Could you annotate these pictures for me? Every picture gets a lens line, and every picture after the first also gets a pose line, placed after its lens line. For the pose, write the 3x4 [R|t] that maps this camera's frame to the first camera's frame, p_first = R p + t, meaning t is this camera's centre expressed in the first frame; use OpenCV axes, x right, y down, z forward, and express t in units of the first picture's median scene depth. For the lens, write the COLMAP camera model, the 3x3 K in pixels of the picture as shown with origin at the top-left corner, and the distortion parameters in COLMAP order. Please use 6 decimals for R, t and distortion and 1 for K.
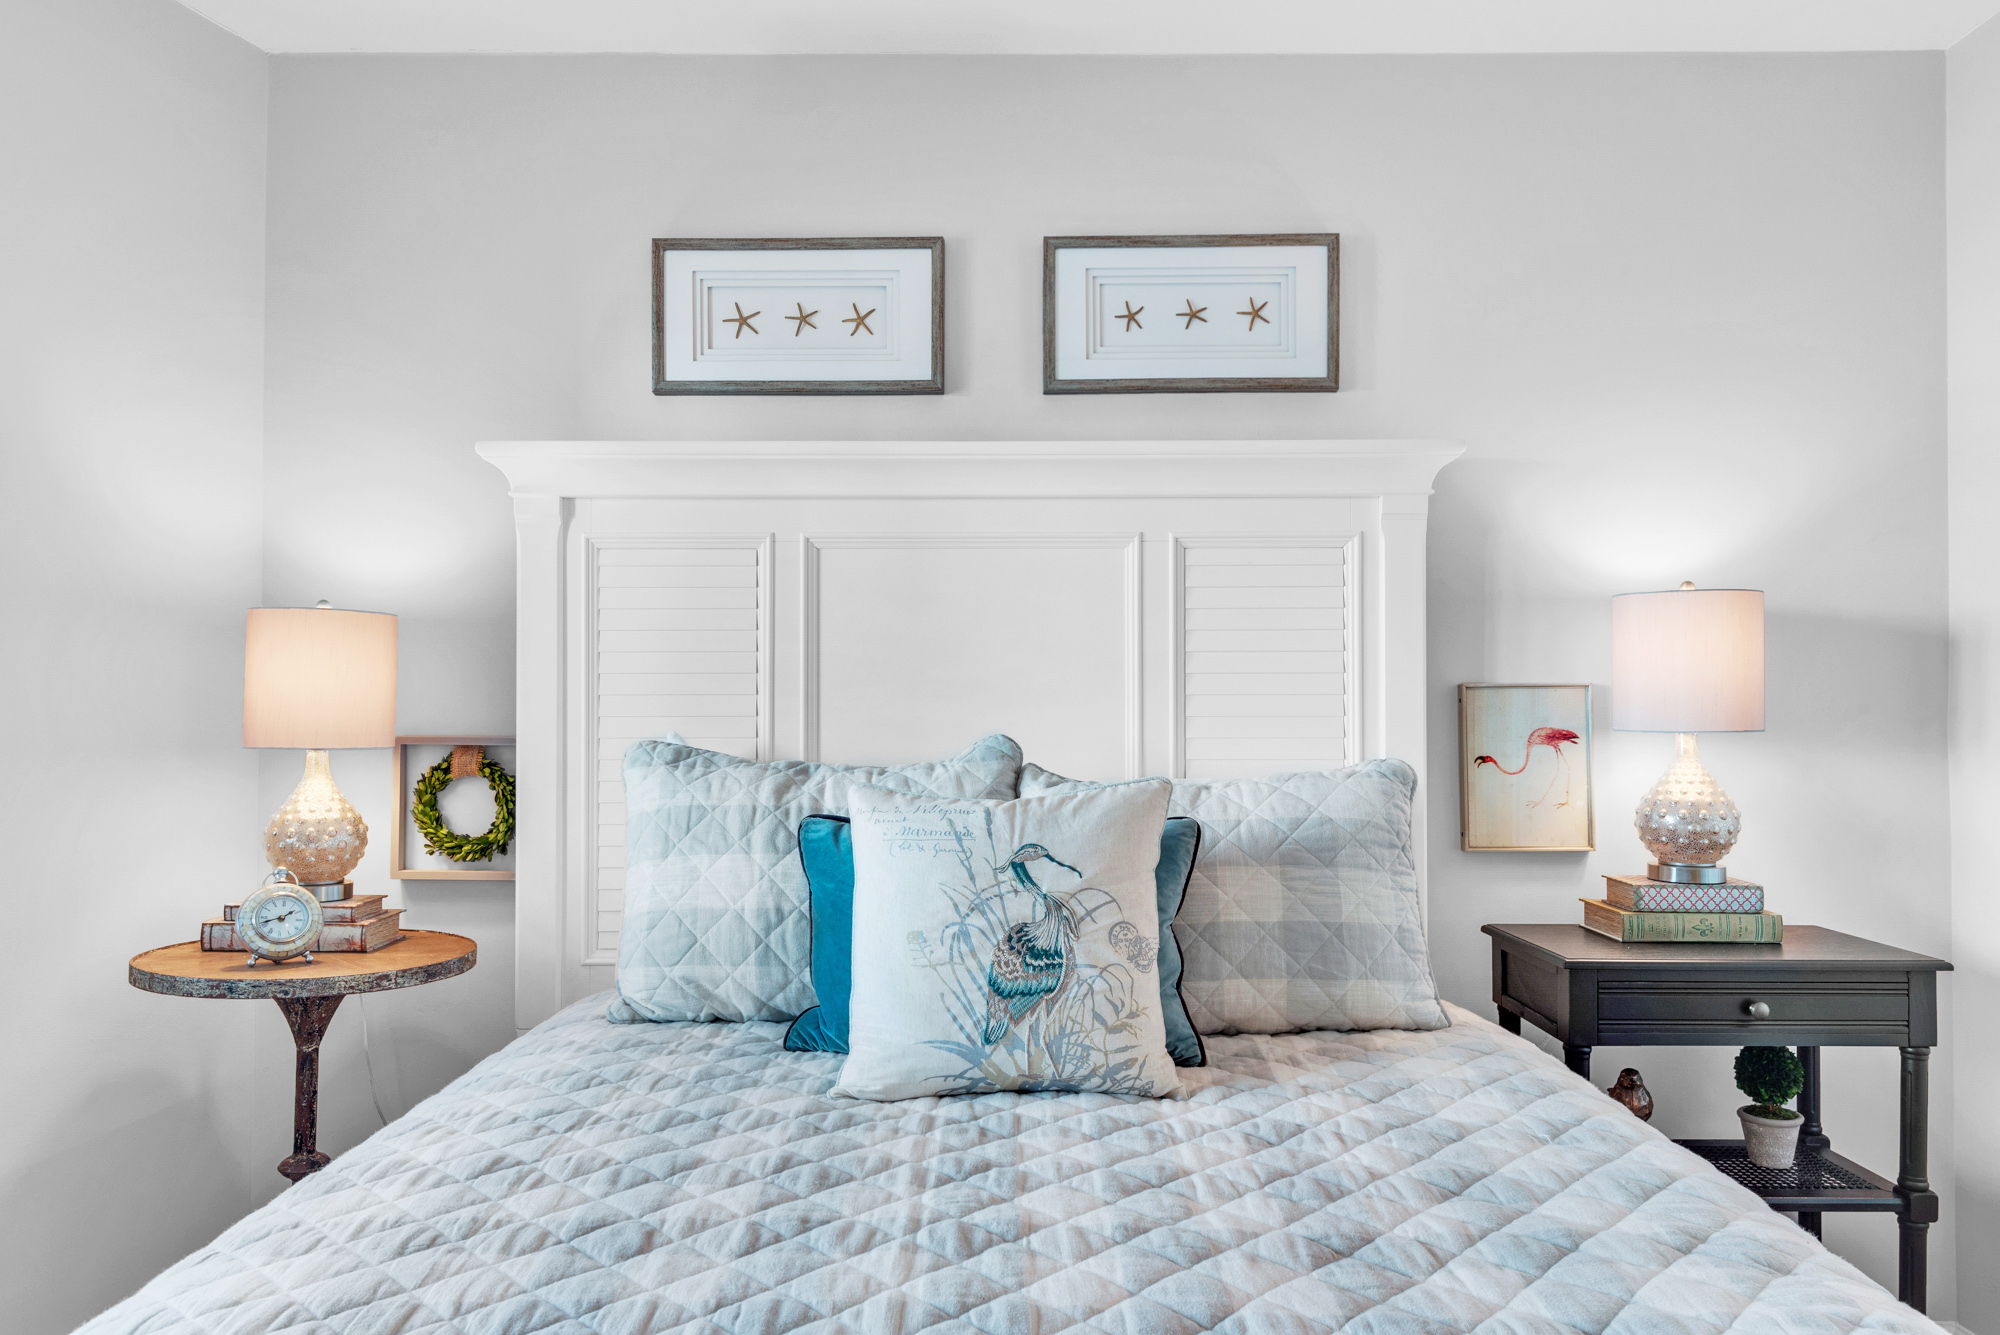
lens RADIAL K [[1395.1, 0, 1000.0], [0, 1395.1, 667.5], [0, 0, 1]] dist [0.016027, 0.001009]
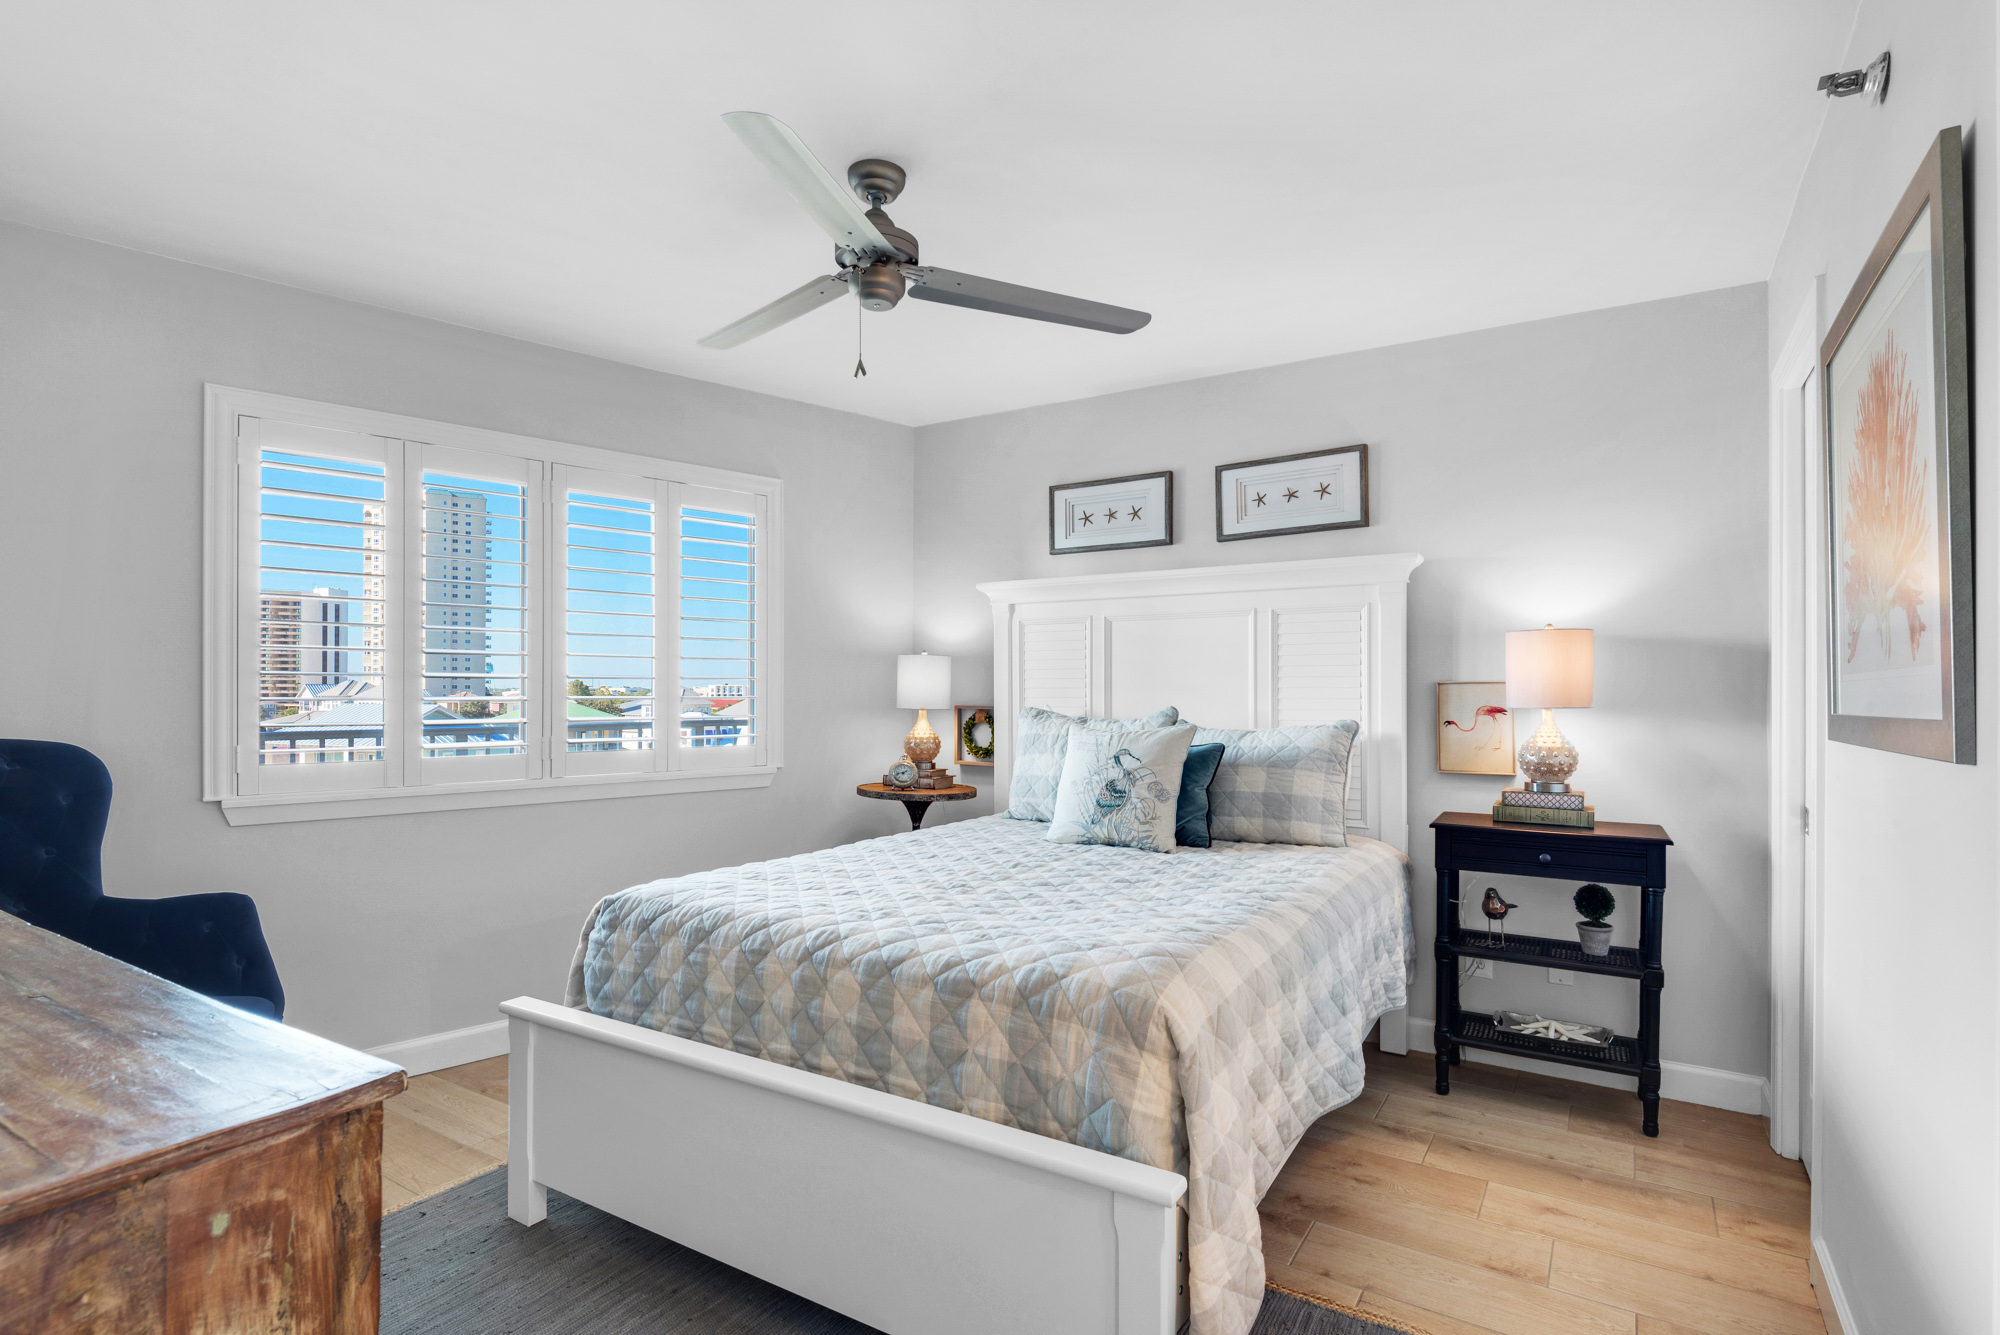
lens RADIAL K [[1016.8, 0, 997.8], [0, 1016.8, 698.7], [0, 0, 1]] dist [0.011526, -0.000533]
pose [[0.847326, 0.004313, -0.531055, 0.591370], [0.012028, 0.999555, 0.027310, -0.010075], [0.530936, -0.029528, 0.846897, -0.474899]]
